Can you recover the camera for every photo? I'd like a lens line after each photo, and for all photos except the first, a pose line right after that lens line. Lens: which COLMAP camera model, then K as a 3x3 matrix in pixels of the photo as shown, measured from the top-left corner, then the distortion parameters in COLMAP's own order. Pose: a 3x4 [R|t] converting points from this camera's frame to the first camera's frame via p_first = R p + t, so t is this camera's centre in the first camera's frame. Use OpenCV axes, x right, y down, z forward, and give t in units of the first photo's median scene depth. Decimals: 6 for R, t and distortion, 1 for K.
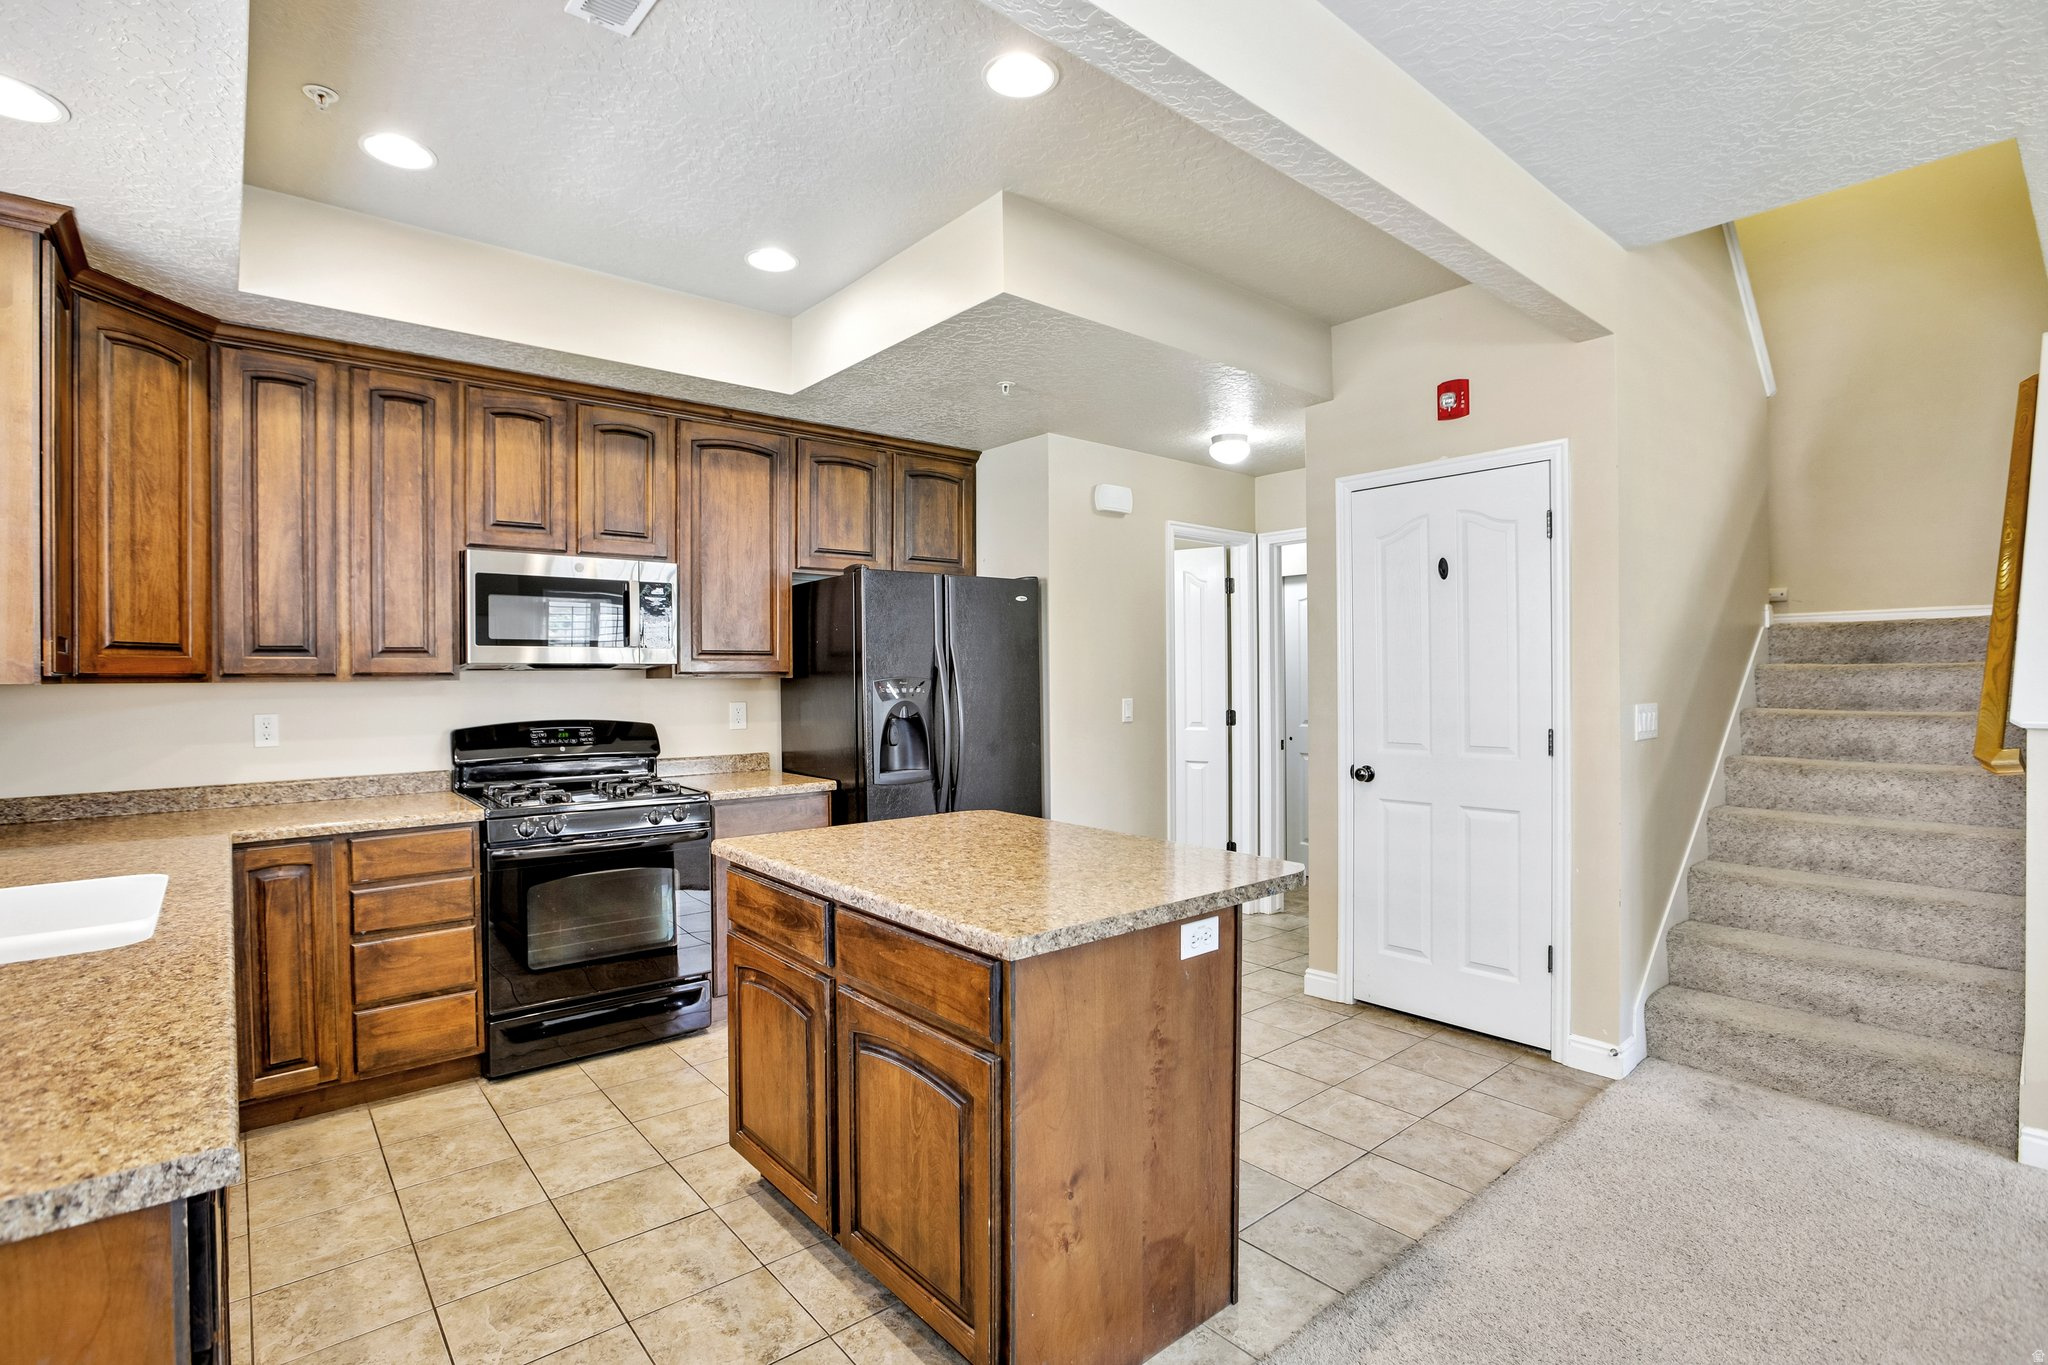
lens RADIAL K [[969.6, 0, 1023.1], [0, 969.6, 678.1], [0, 0, 1]] dist [-0.055617, 0.024502]
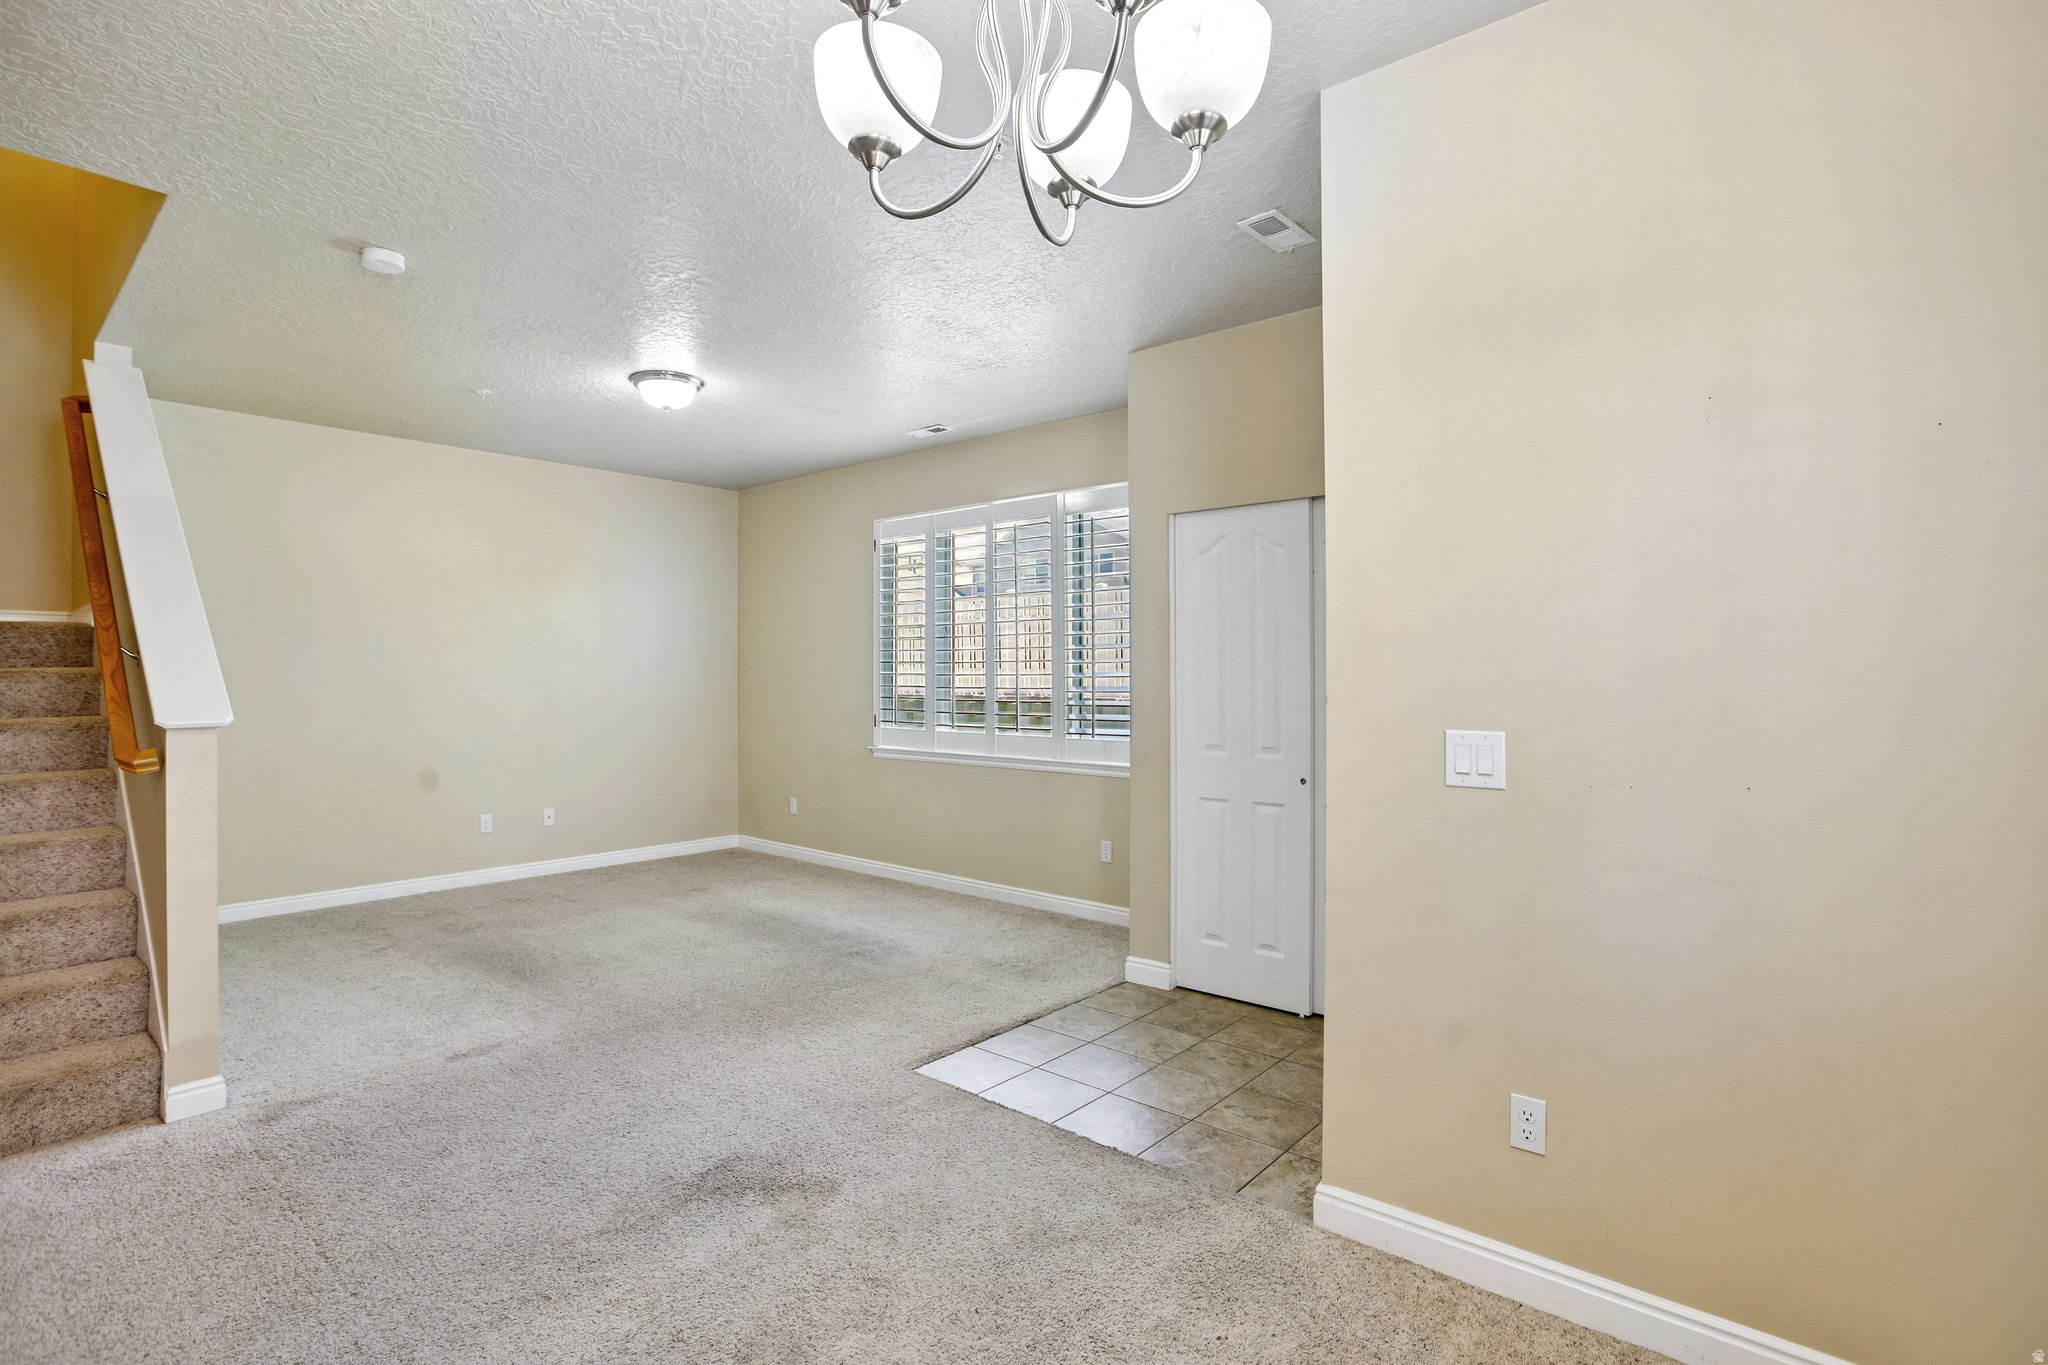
lens RADIAL K [[969.6, 0, 1018.6], [0, 969.6, 679.5], [0, 0, 1]] dist [-0.052788, 0.023924]
pose [[-0.157017, 0.004178, 0.987587, -0.150829], [0.003888, 0.999986, -0.003612, 0.003388], [-0.987588, 0.003273, -0.157031, 0.147917]]
